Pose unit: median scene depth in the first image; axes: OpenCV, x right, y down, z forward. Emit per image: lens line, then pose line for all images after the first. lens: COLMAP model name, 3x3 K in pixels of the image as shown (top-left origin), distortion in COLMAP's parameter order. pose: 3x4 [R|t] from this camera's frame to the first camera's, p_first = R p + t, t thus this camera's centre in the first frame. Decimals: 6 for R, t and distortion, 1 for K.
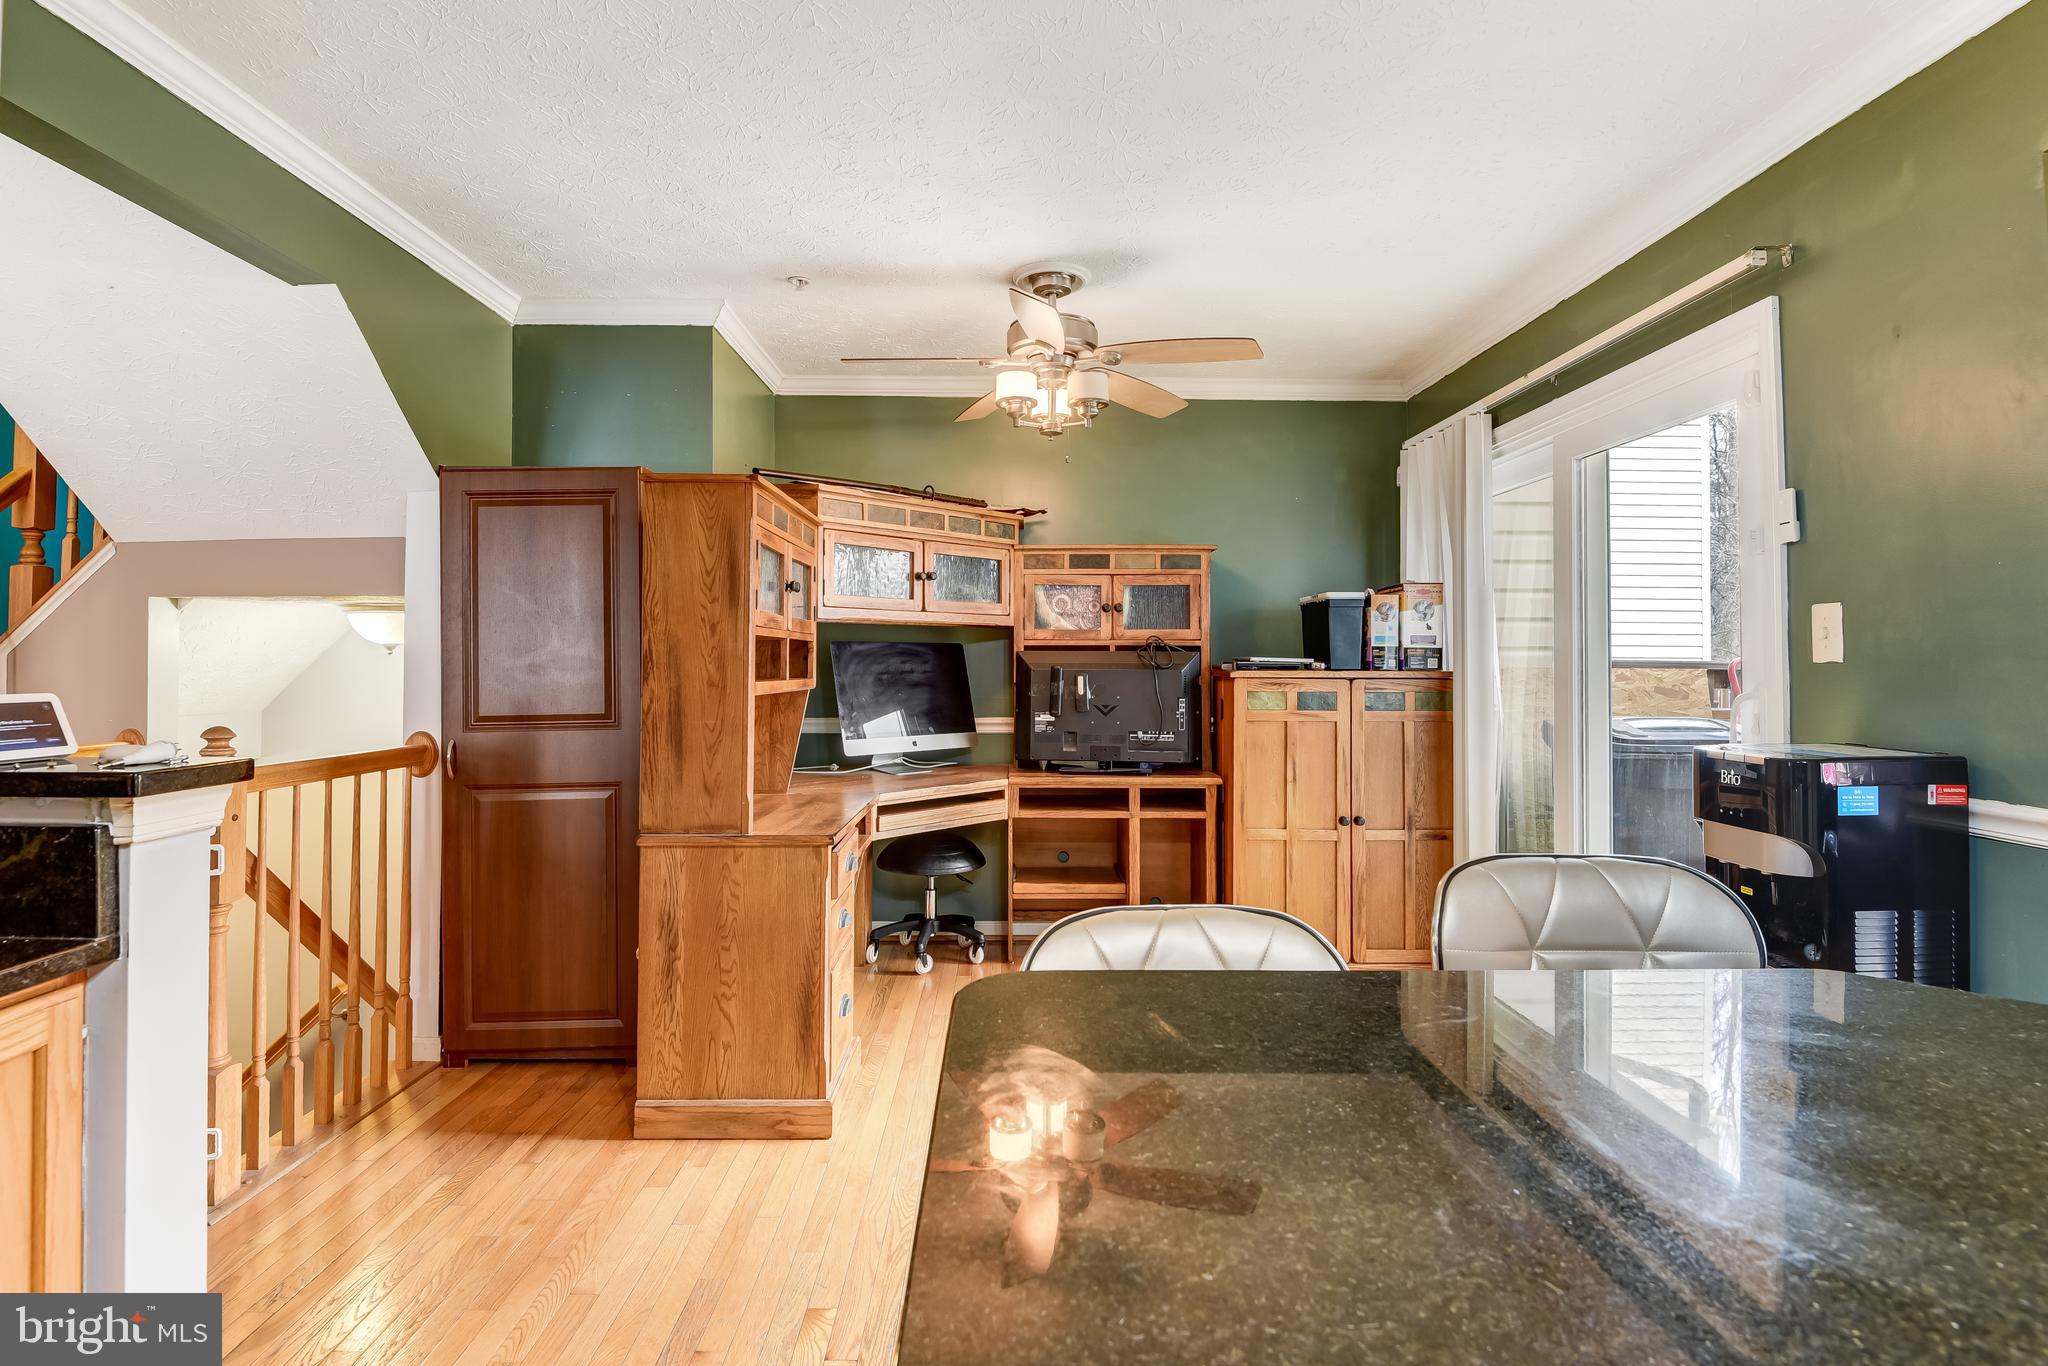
lens RADIAL K [[964.9, 0, 1013.7], [0, 964.9, 645.7], [0, 0, 1]] dist [0.001891, 0.000064]
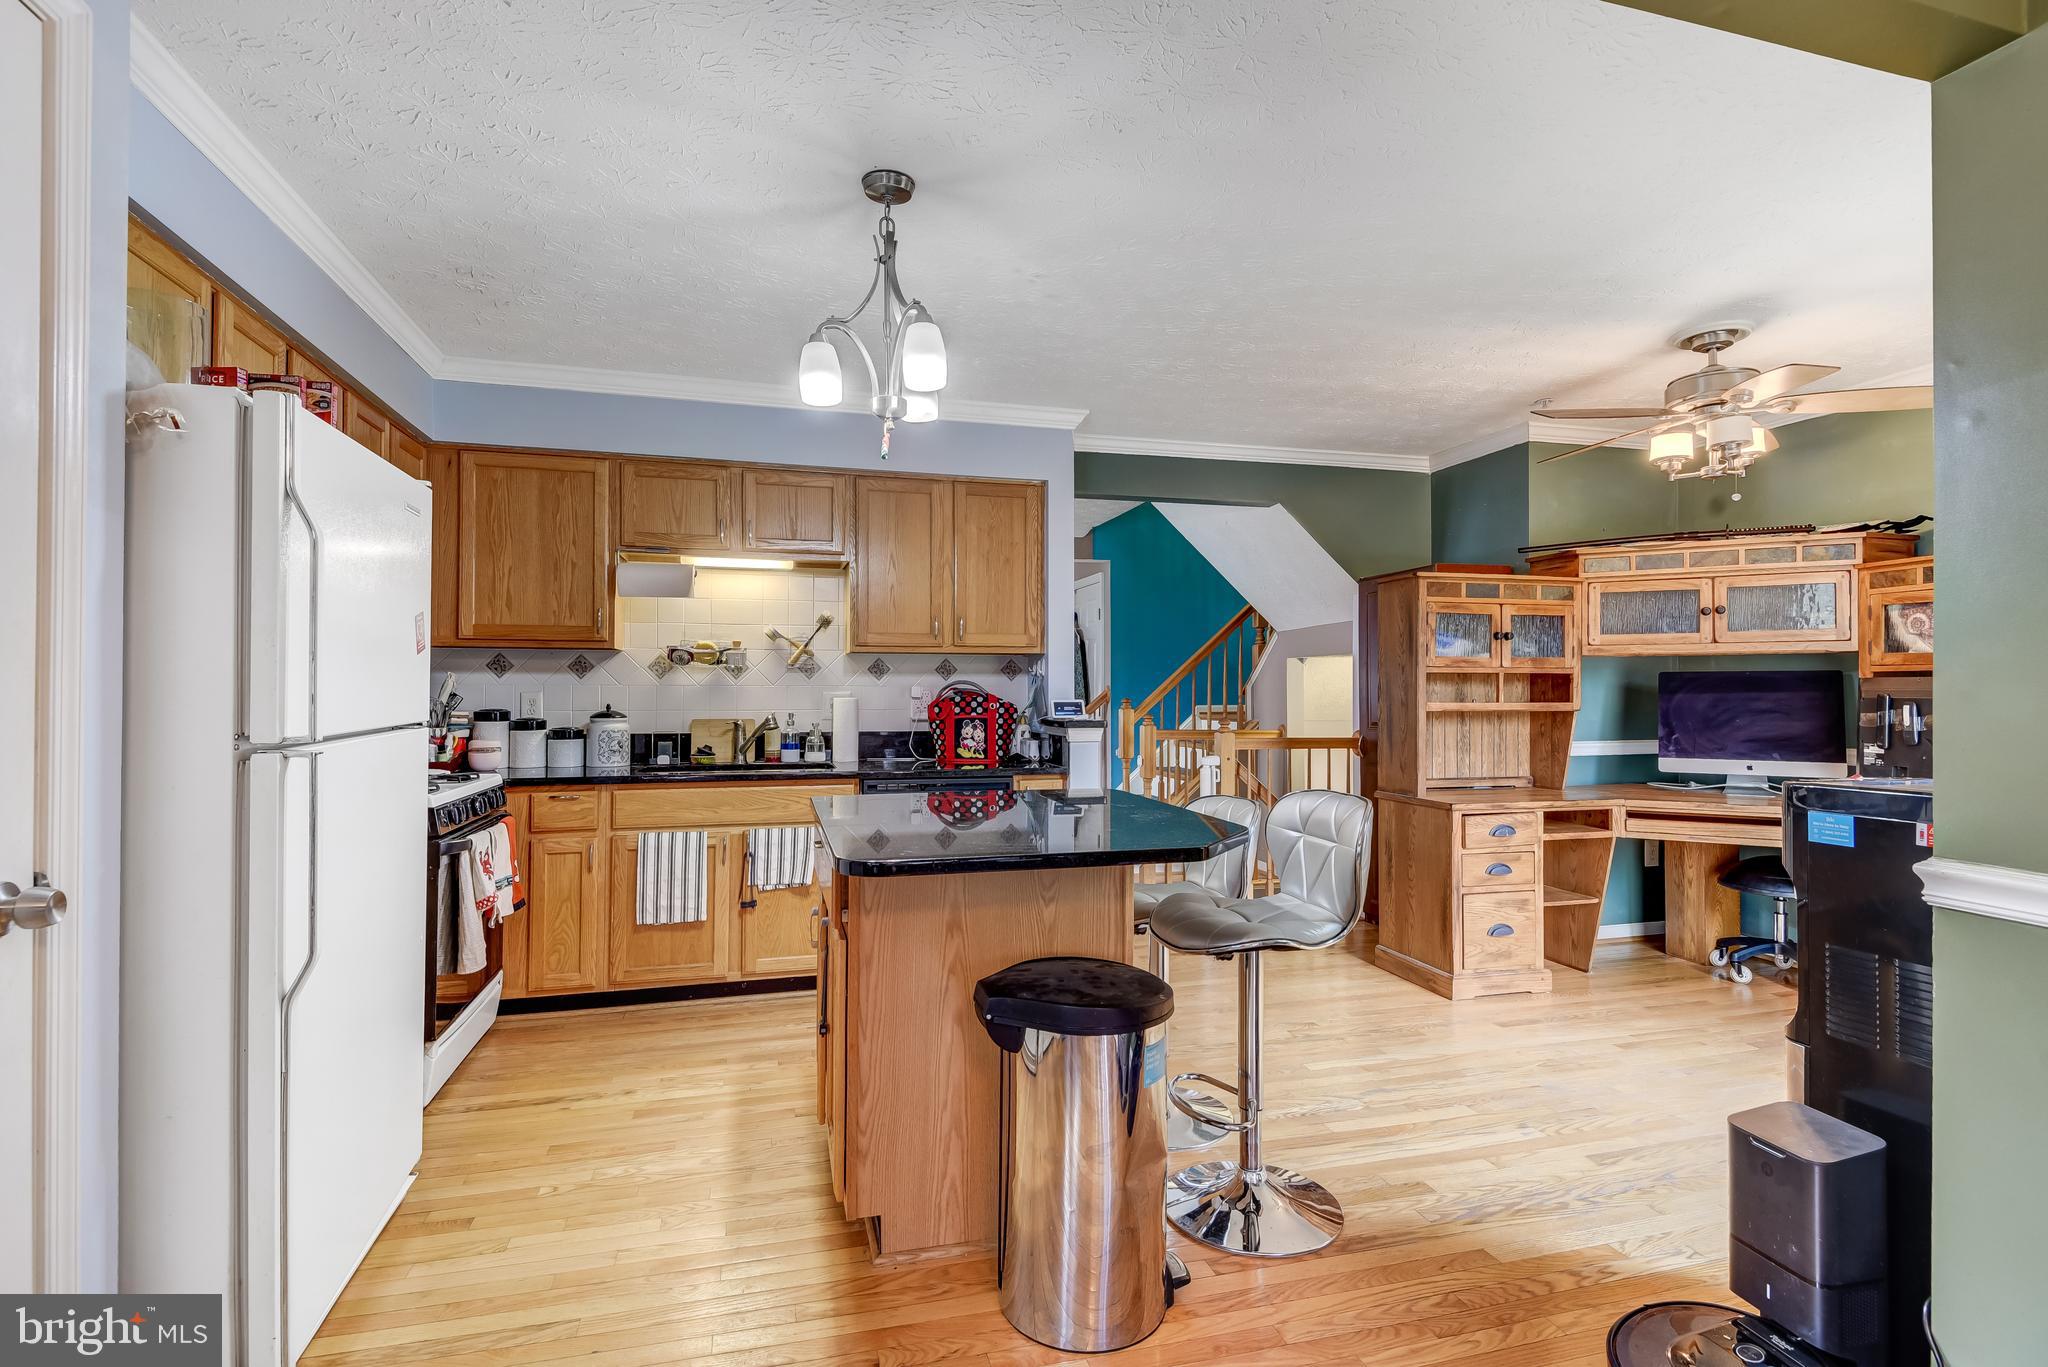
lens RADIAL K [[971.4, 0, 1024.0], [0, 971.4, 683.5], [0, 0, 1]] dist [-0.000001, -0.016289]
pose [[0.232055, -0.008500, -0.972665, 0.919052], [0.016520, 0.999852, -0.004796, 0.002739], [0.972562, -0.014955, 0.232162, -0.008054]]
